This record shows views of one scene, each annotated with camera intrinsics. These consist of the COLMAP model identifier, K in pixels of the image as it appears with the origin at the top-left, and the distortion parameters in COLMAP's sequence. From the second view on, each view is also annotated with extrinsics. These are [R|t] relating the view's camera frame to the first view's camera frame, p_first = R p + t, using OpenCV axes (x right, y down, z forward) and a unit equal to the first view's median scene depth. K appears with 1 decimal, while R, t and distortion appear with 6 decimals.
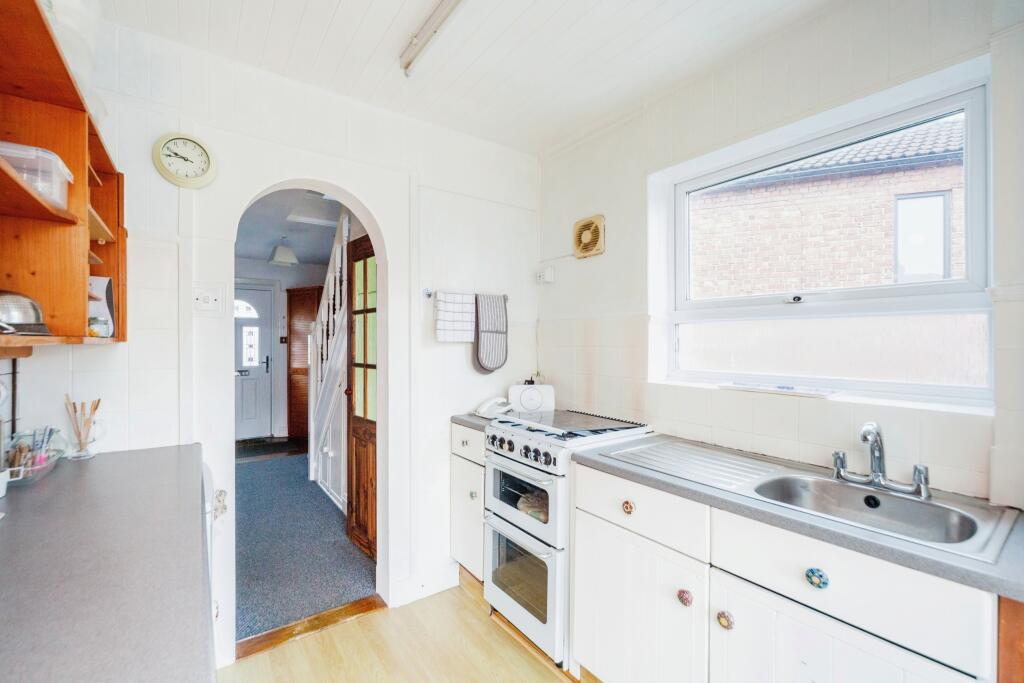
lens RADIAL K [[429.0, 0, 507.4], [0, 429.0, 340.9], [0, 0, 1]] dist [0.002128, 0.000255]
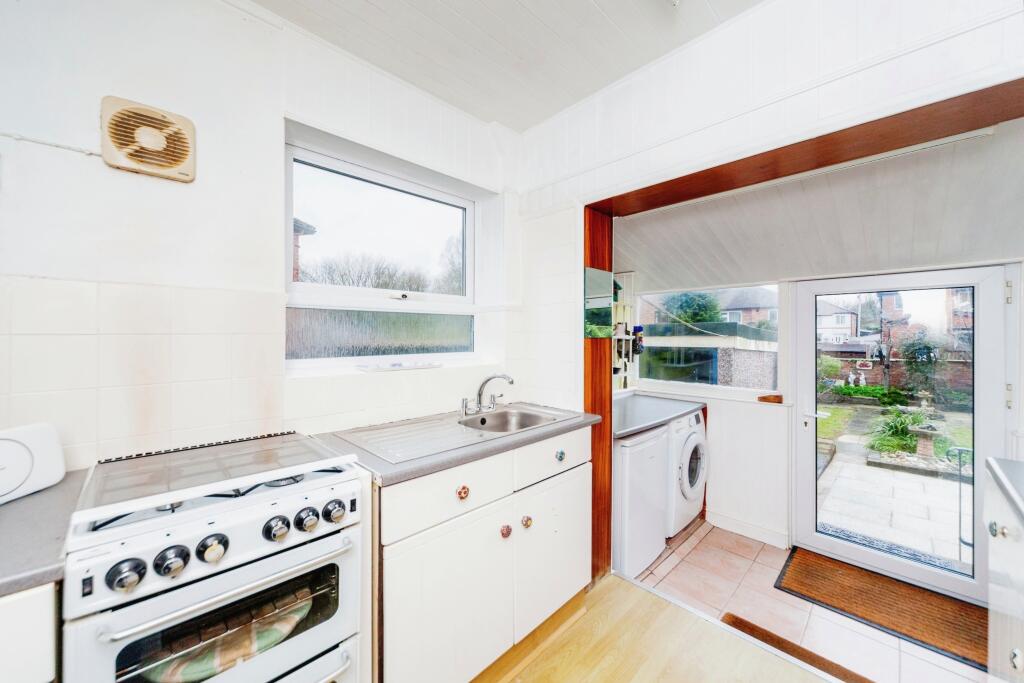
lens RADIAL K [[351.4, 0, 510.2], [0, 351.4, 333.8], [0, 0, 1]] dist [-0.002144, -0.000061]
pose [[-0.100380, 0.001369, 0.994948, -0.434147], [-0.003684, 0.999992, -0.001748, 0.016795], [-0.994942, -0.003841, -0.100374, 0.784423]]
